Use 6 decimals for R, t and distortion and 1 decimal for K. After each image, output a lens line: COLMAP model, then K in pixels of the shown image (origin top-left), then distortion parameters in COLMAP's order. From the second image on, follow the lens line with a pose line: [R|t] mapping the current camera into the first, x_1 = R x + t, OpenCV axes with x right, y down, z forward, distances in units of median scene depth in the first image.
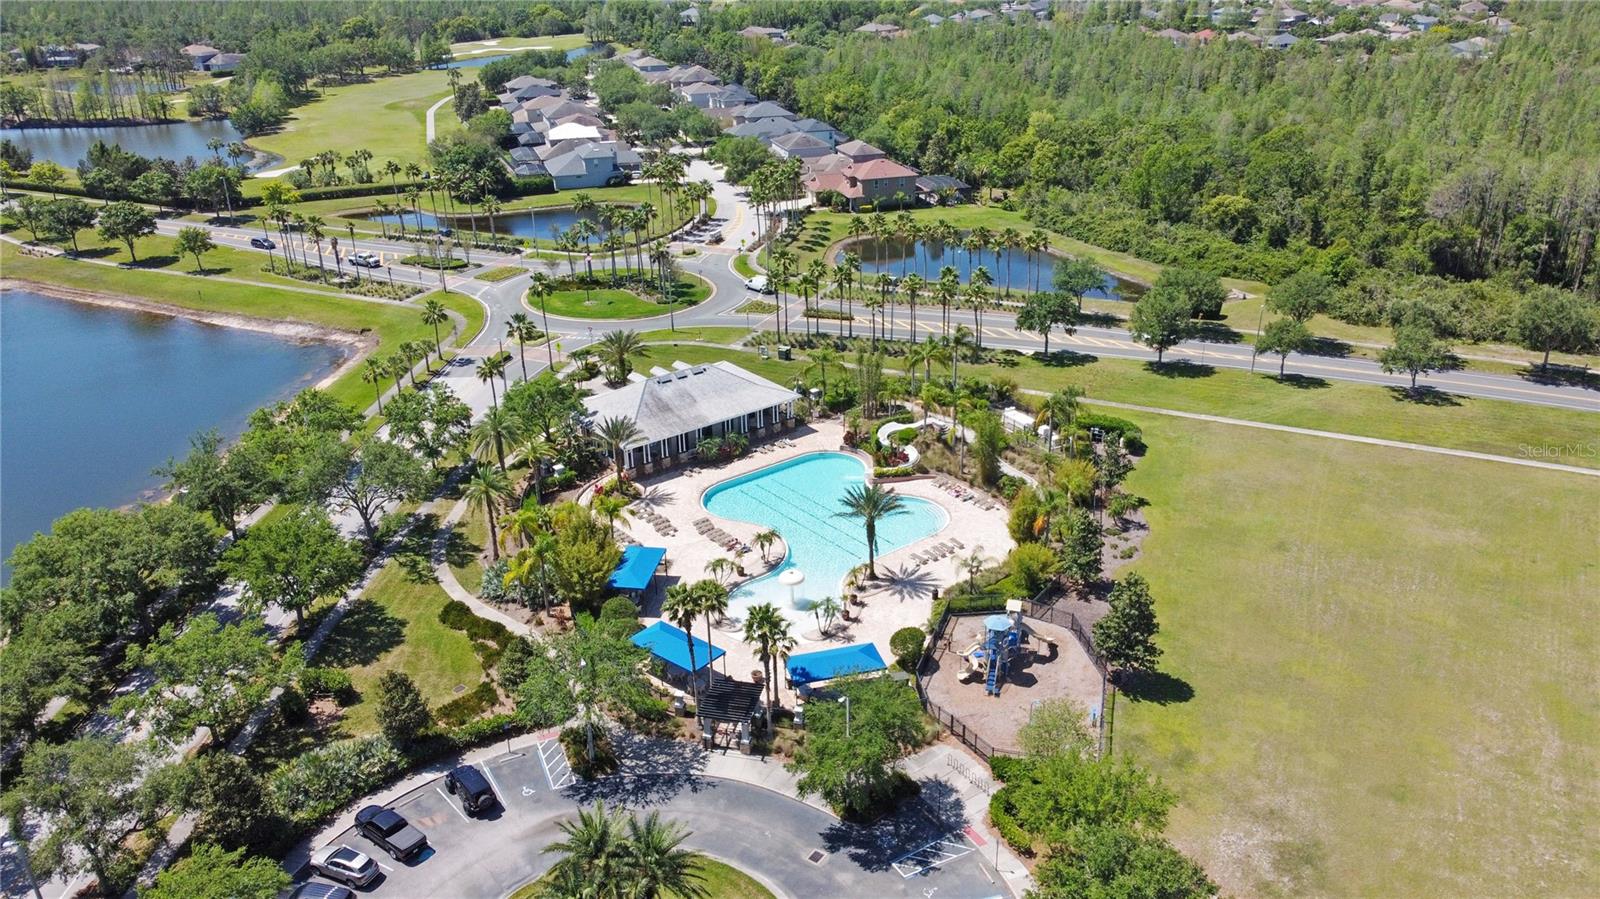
lens RADIAL K [[1193.4, 0, 814.0], [0, 1193.4, 455.6], [0, 0, 1]] dist [-0.008203, -0.006410]
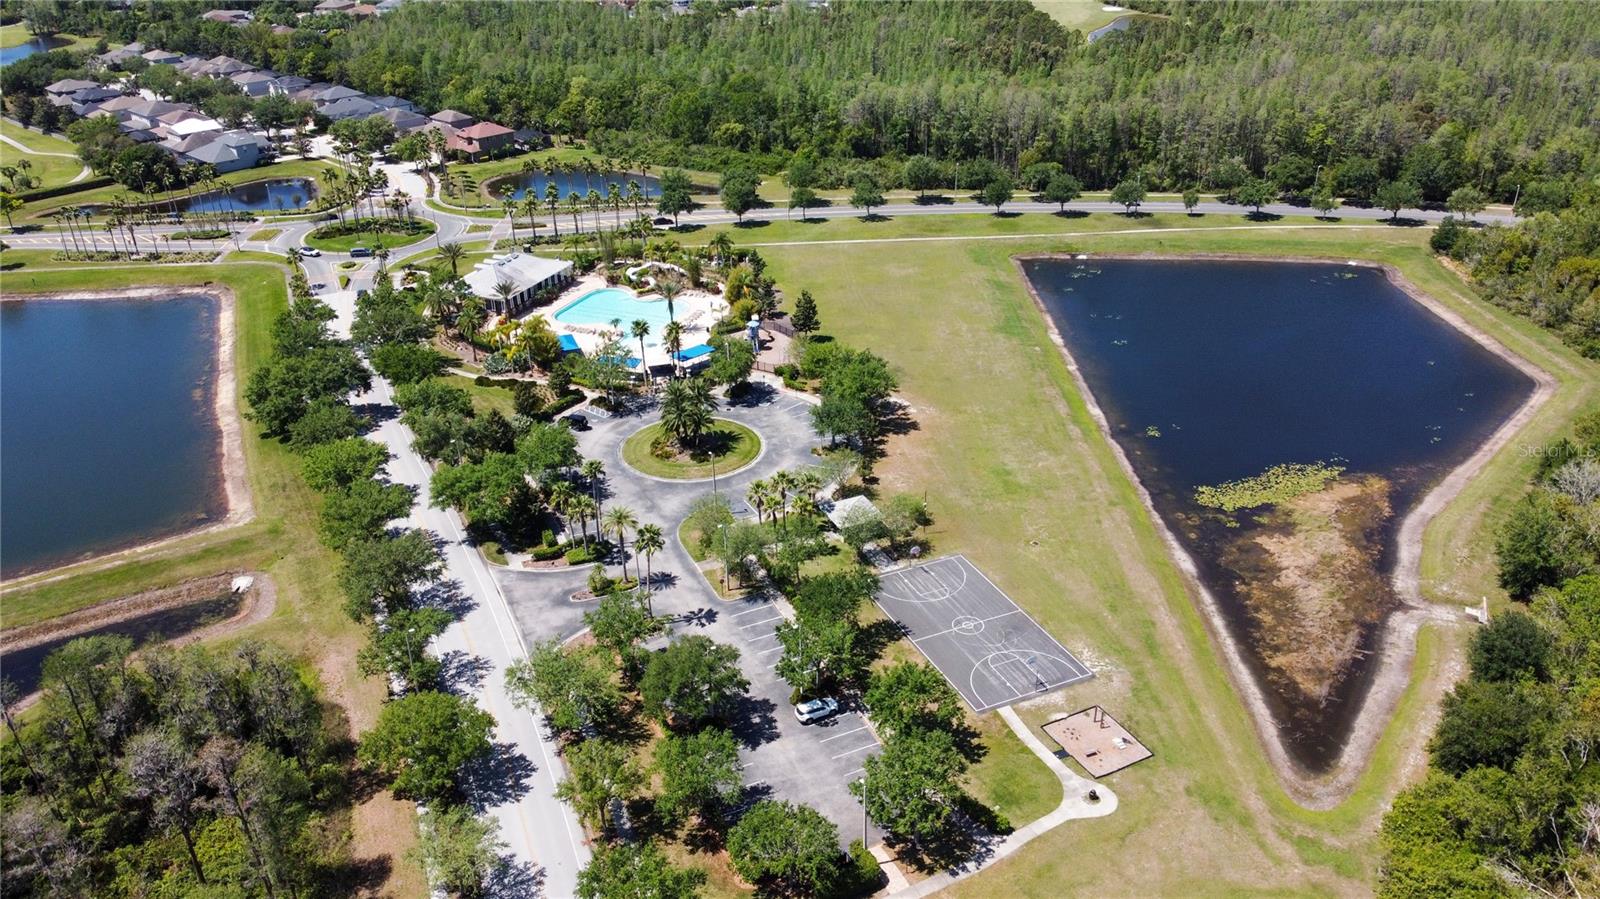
lens RADIAL K [[1193.4, 0, 797.3], [0, 1193.4, 446.4], [0, 0, 1]] dist [-0.008203, -0.006410]
pose [[0.878928, -0.214467, 0.426016, -0.543983], [0.196727, 0.976695, 0.085819, 0.131519], [-0.434493, 0.008380, 0.900636, -0.740040]]
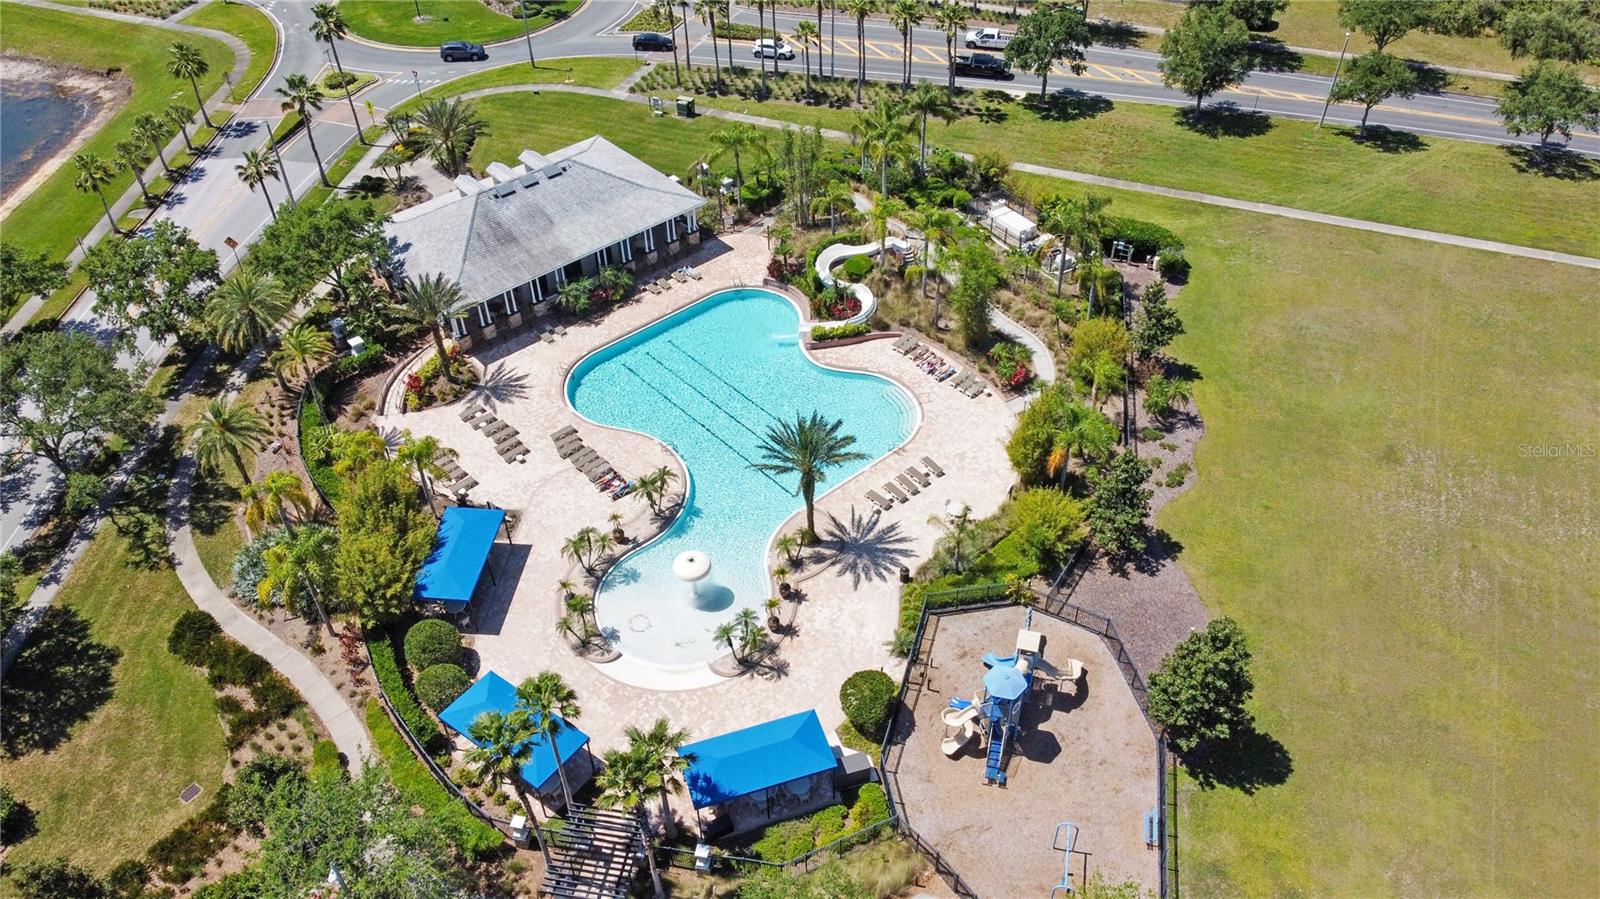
lens RADIAL K [[1193.4, 0, 803.7], [0, 1193.4, 444.5], [0, 0, 1]] dist [-0.008203, -0.006410]
pose [[0.998819, -0.034324, 0.034393, 0.018160], [0.022539, 0.954344, 0.297859, -0.126062], [-0.043046, -0.296732, 0.953990, 0.295145]]
